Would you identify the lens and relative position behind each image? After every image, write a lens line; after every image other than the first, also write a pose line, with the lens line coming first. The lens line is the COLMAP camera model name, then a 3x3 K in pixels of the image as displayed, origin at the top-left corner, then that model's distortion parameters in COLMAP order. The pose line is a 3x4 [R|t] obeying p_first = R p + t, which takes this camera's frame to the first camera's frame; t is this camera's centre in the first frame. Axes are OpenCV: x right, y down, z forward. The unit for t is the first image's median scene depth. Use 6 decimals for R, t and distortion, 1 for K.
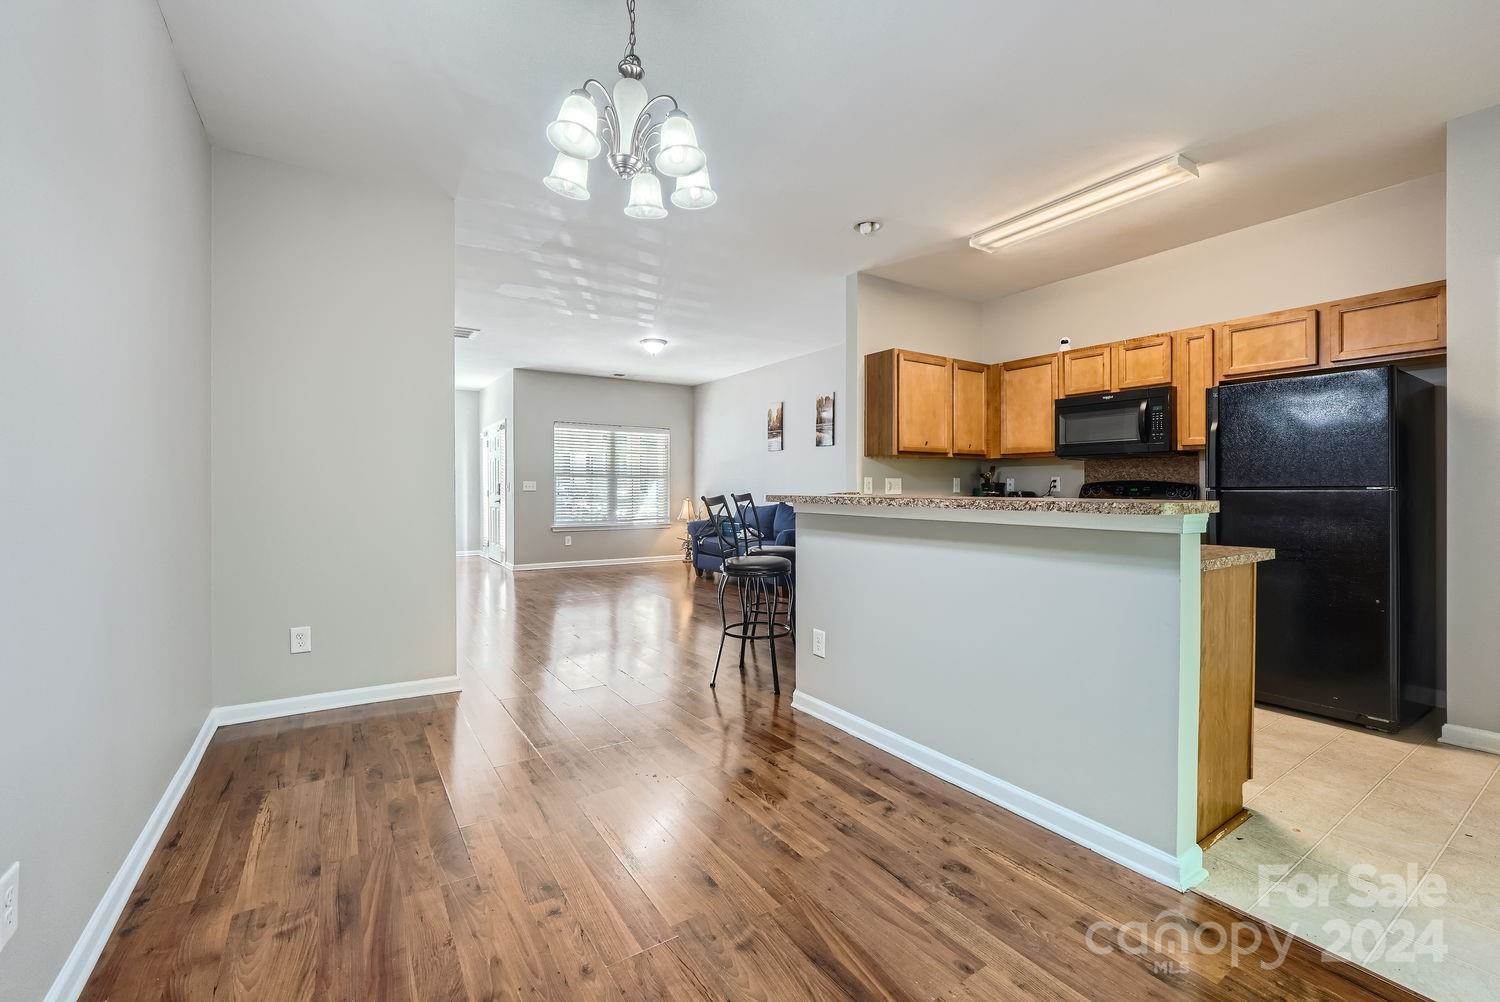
lens RADIAL K [[631.3, 0, 741.3], [0, 631.3, 492.5], [0, 0, 1]] dist [-0.010423, 0.000384]
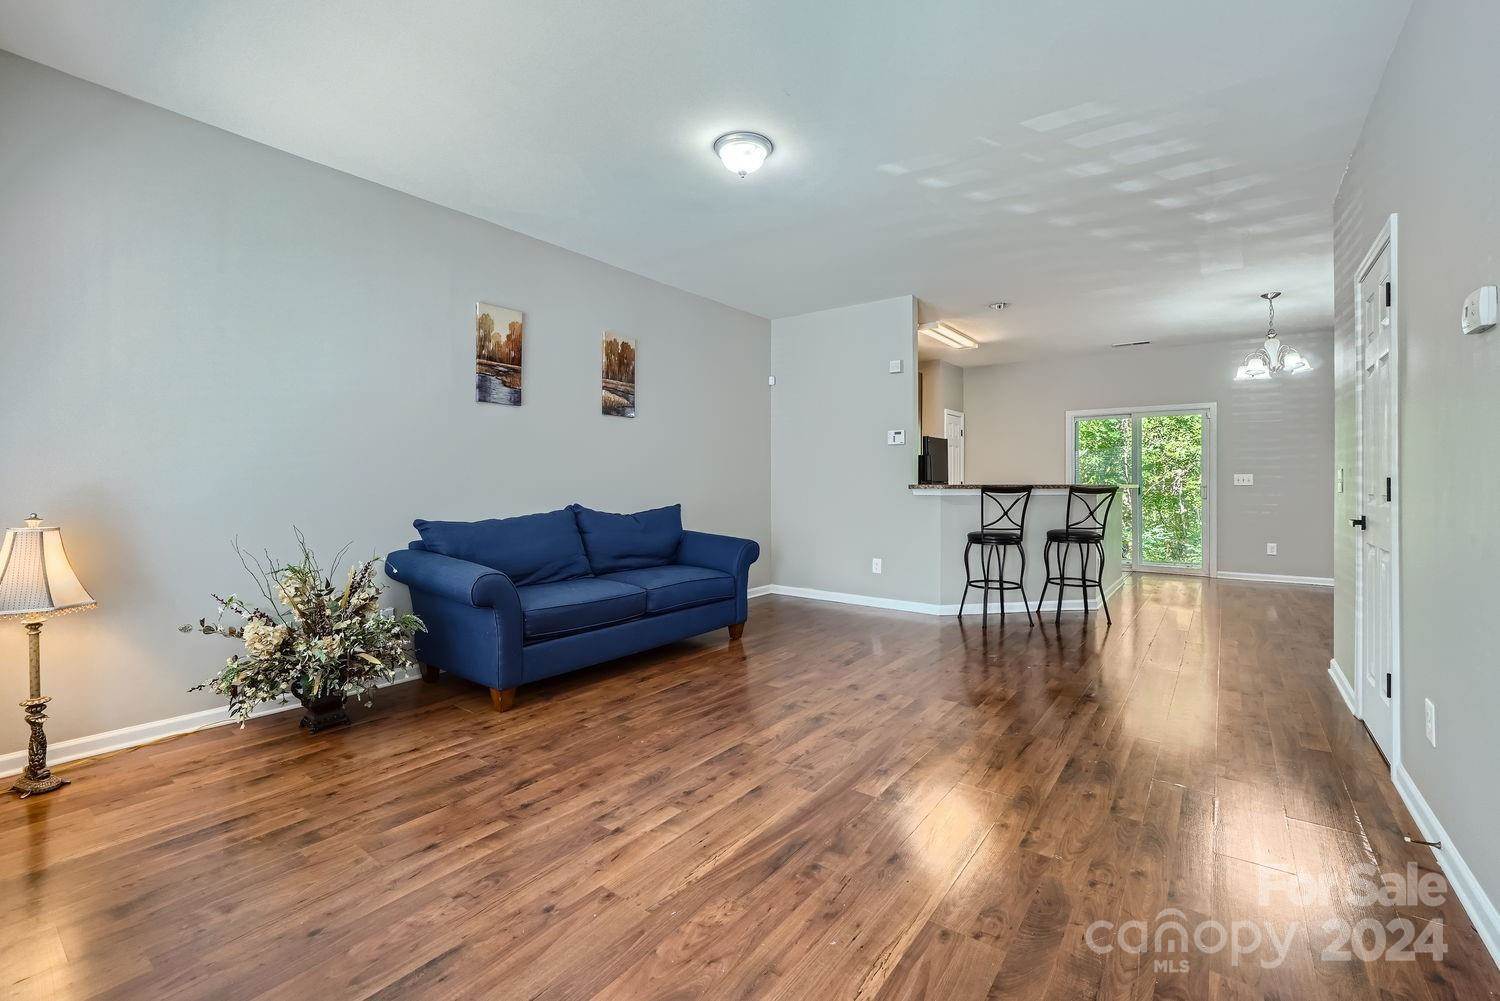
lens RADIAL K [[624.6, 0, 754.6], [0, 624.6, 476.6], [0, 0, 1]] dist [-0.015177, -0.000038]
pose [[-0.350583, 0.010847, 0.936469, -0.923526], [0.008547, 0.999928, -0.008383, -0.009469], [-0.936493, 0.005065, -0.350650, 1.969451]]
